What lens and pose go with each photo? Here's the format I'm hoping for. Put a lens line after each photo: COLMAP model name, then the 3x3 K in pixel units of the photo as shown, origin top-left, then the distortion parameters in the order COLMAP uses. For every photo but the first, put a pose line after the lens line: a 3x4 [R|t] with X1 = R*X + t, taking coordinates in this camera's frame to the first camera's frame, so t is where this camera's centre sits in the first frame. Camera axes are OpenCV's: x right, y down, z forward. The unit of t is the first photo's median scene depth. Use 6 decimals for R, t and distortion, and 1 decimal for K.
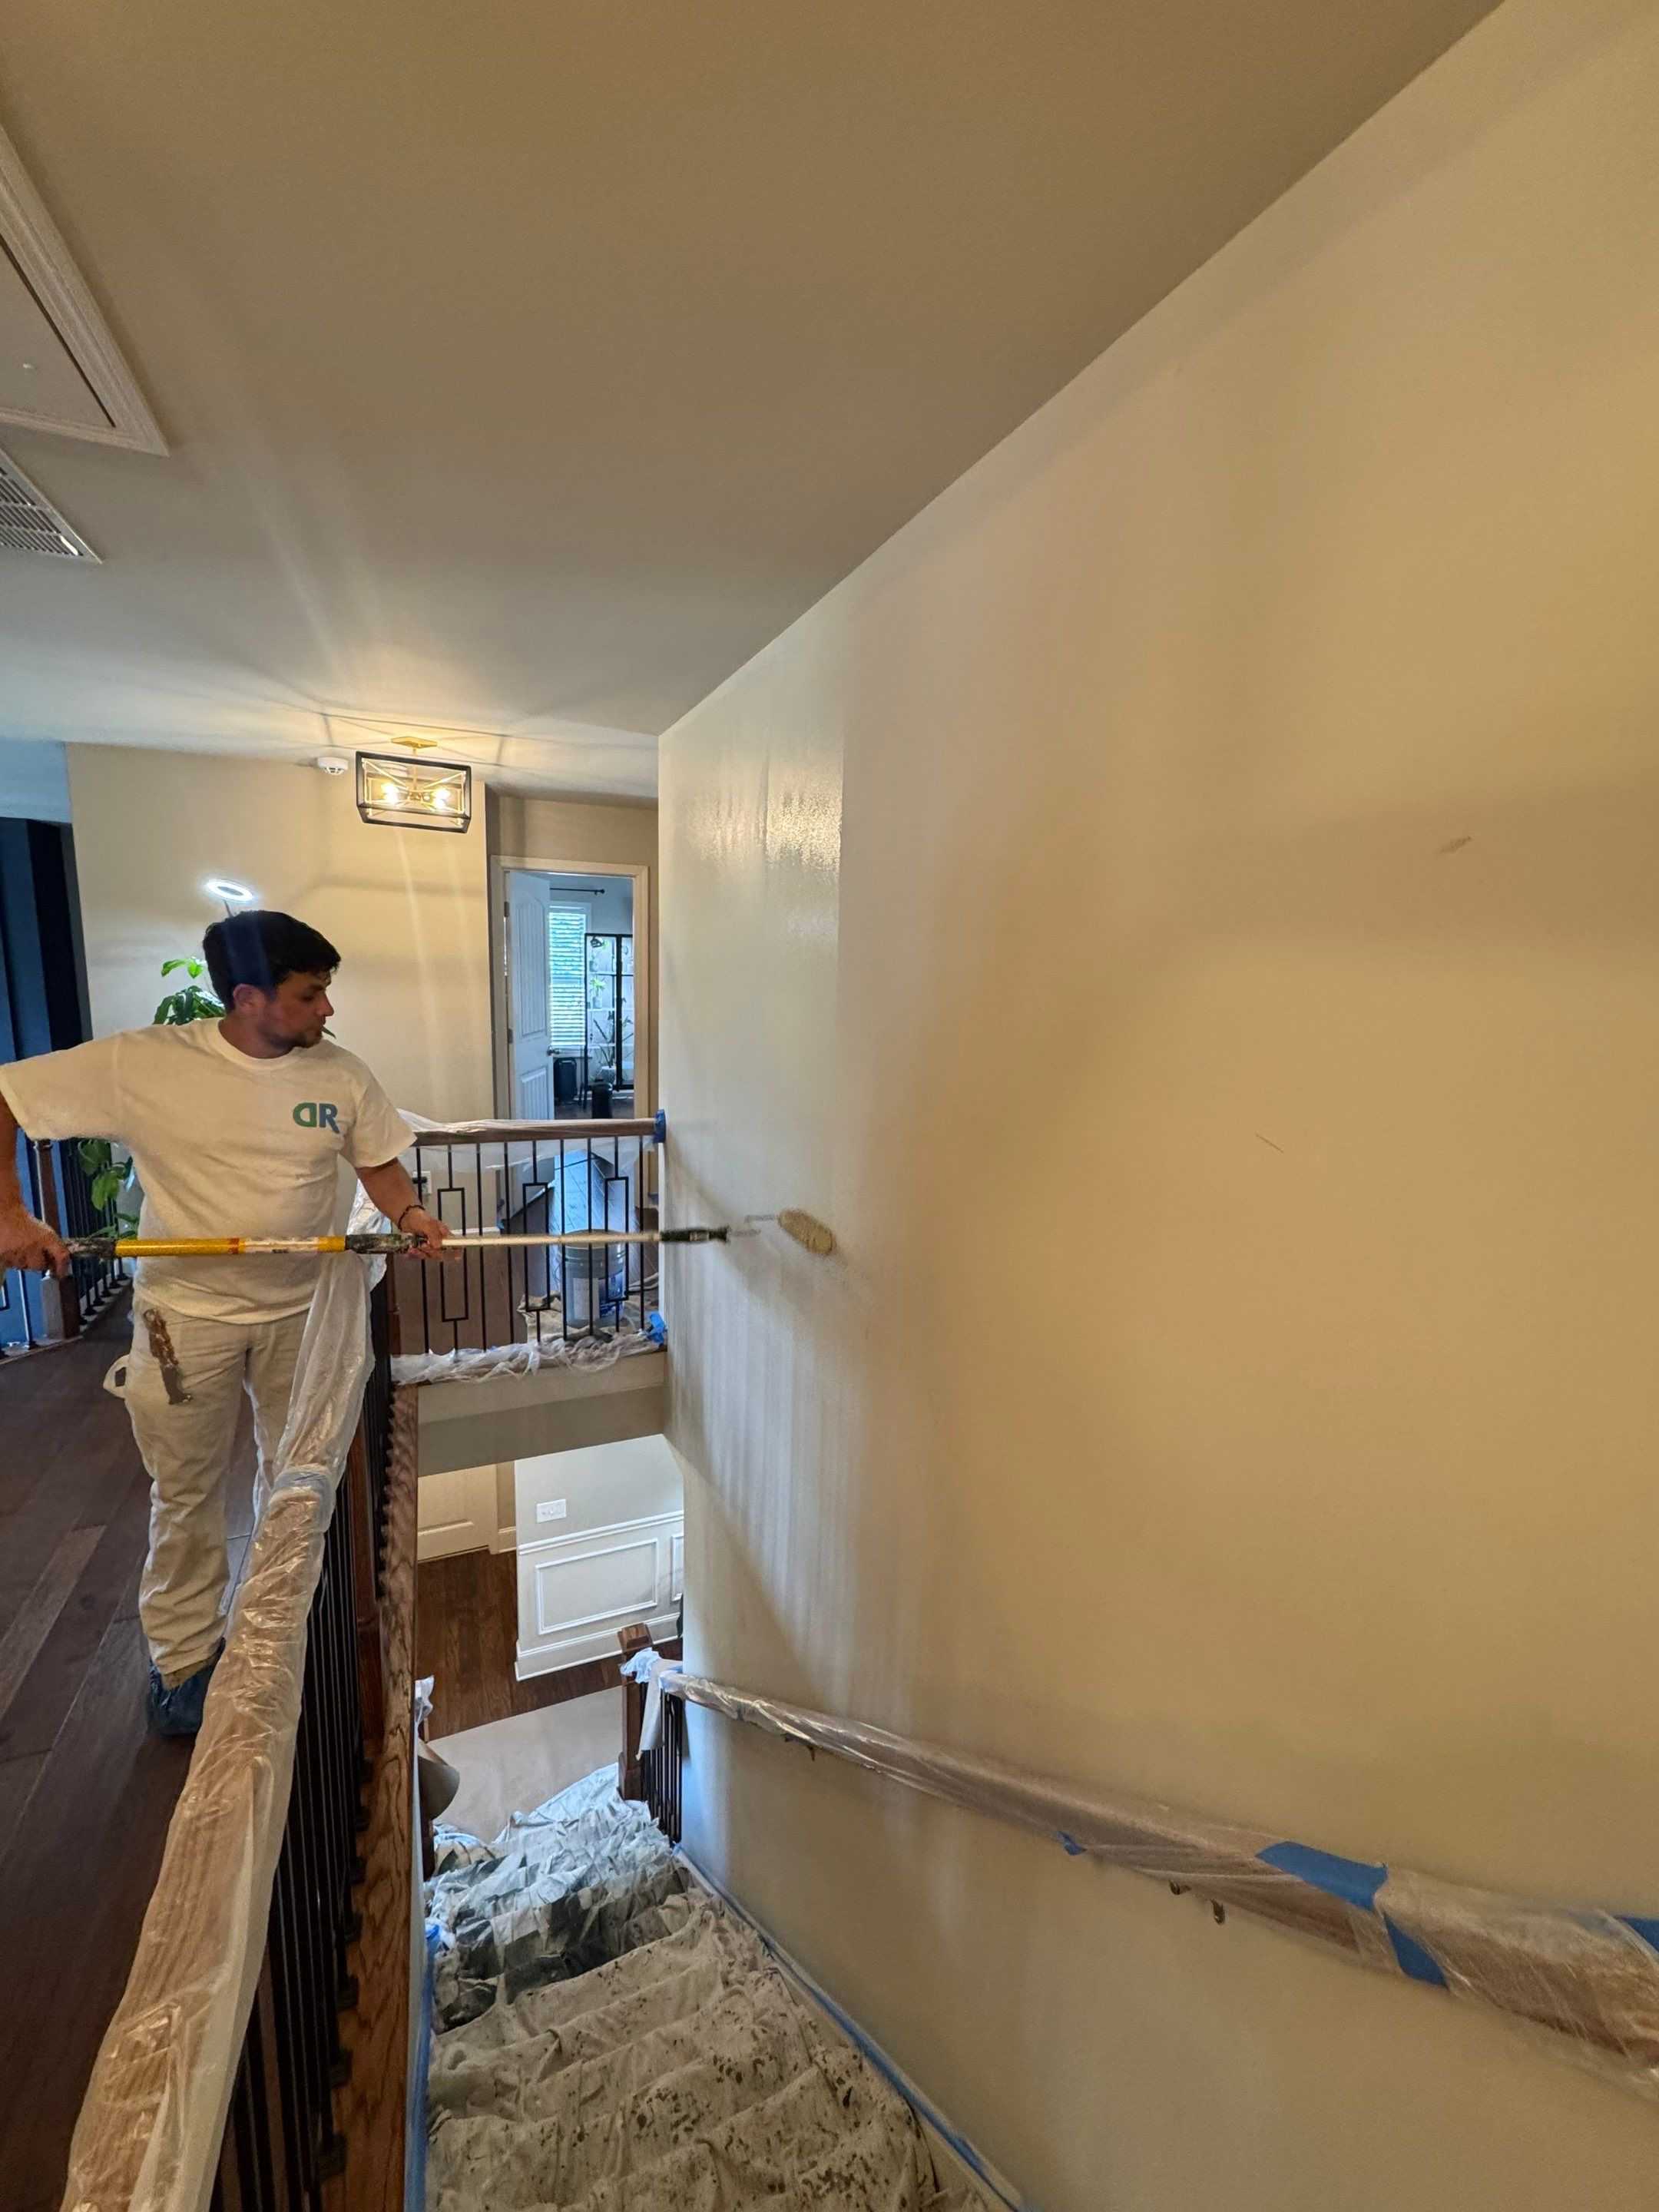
lens RADIAL K [[910.3, 0, 824.2], [0, 910.3, 1101.9], [0, 0, 1]] dist [-0.000834, -0.000092]
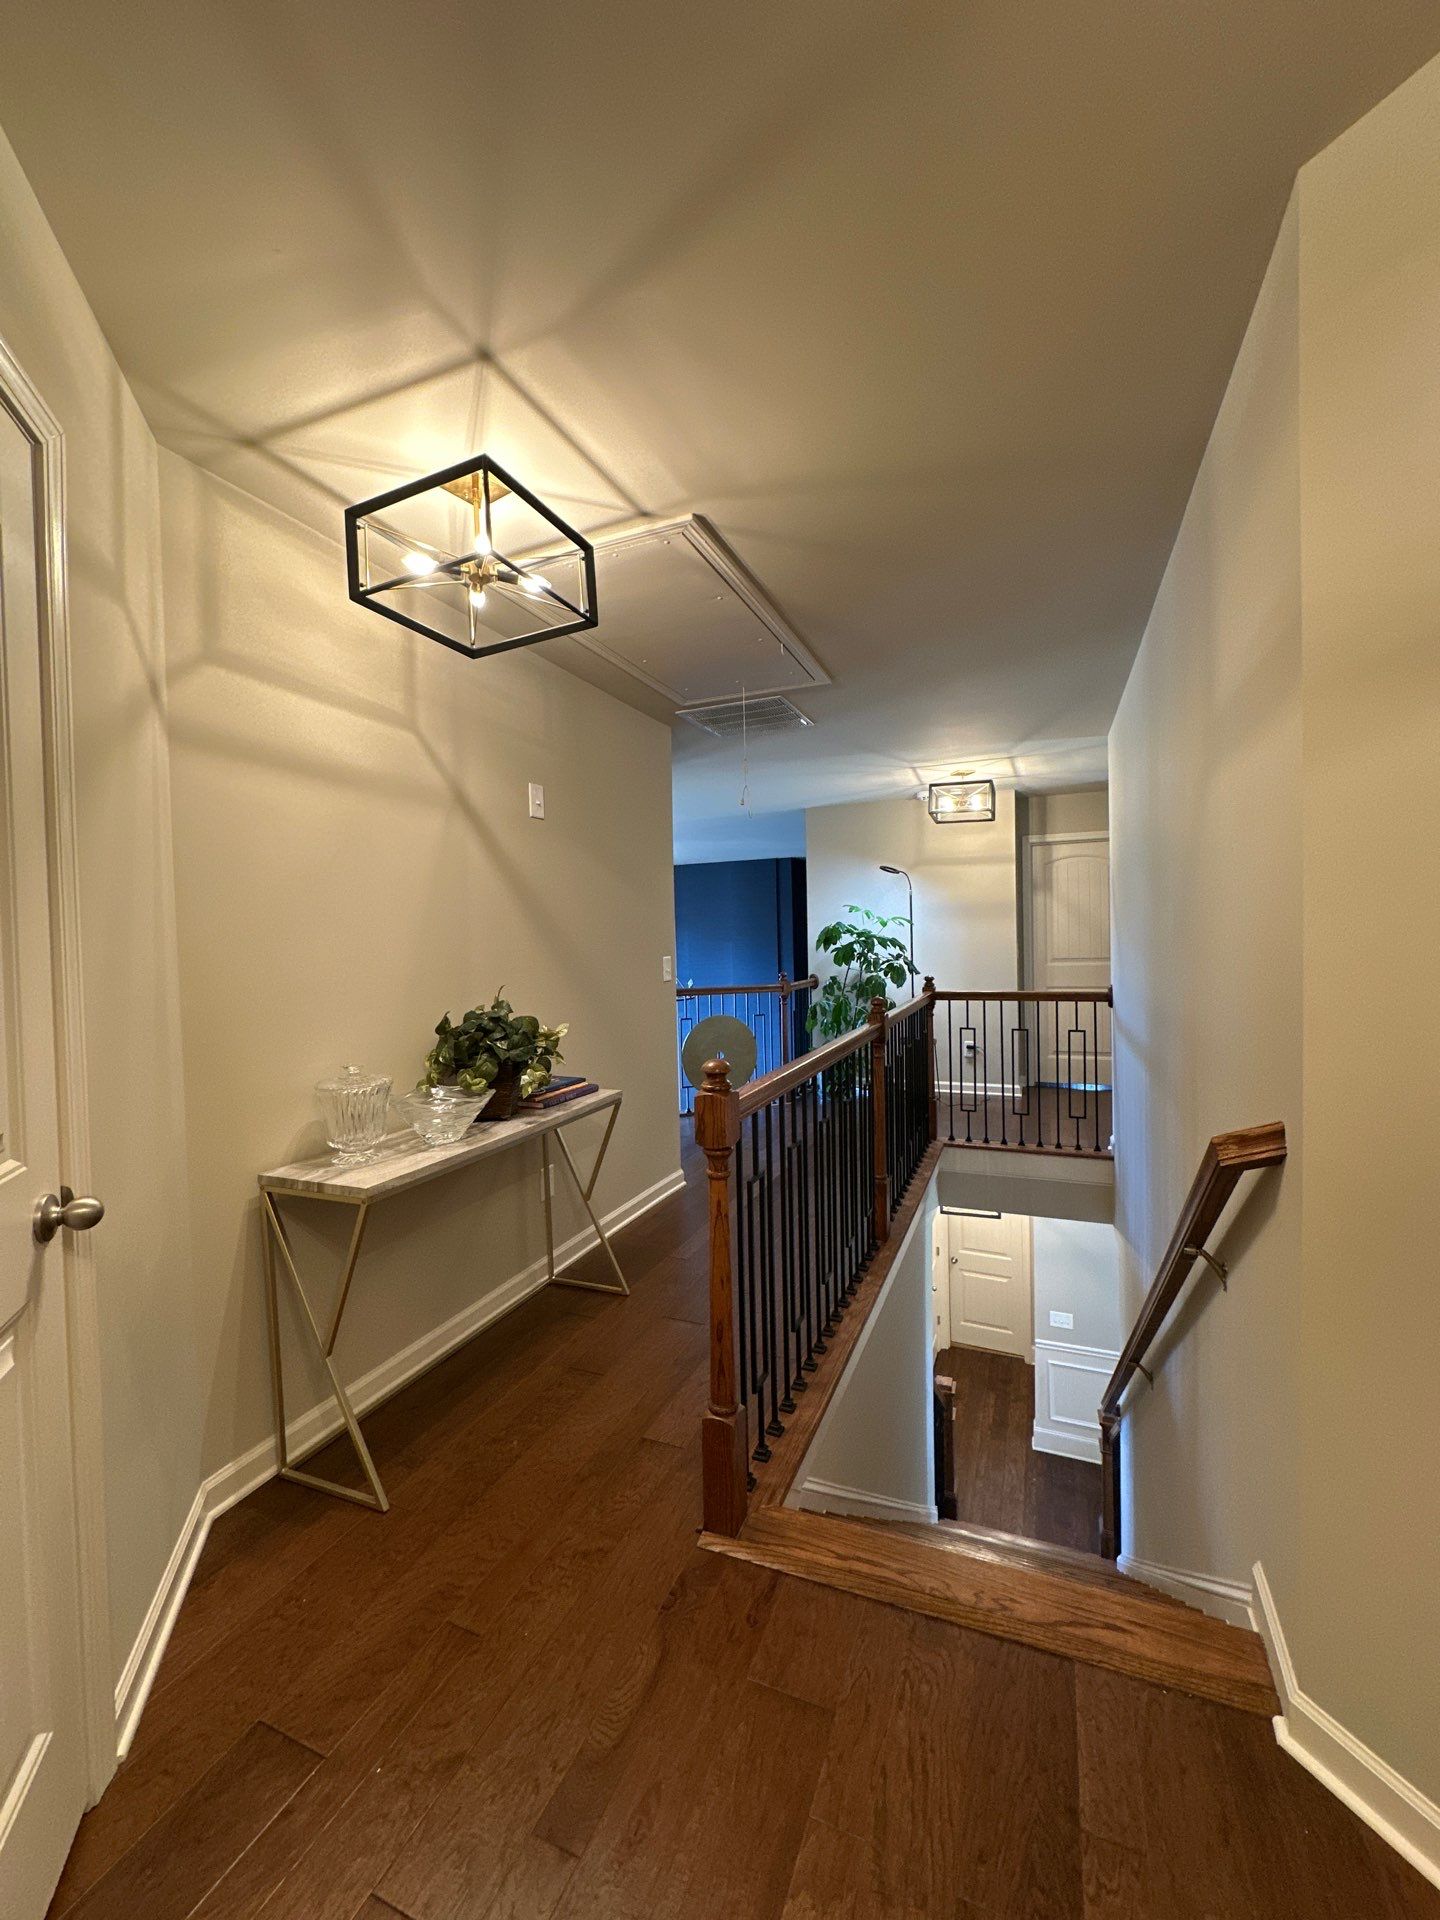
lens RADIAL K [[790.1, 0, 717.6], [0, 790.1, 964.1], [0, 0, 1]] dist [-0.000834, -0.000092]
pose [[0.694793, -0.032347, -0.718482, 0.272368], [-0.071418, 0.990948, -0.113677, 0.155245], [0.715655, 0.130294, 0.686193, -0.285995]]
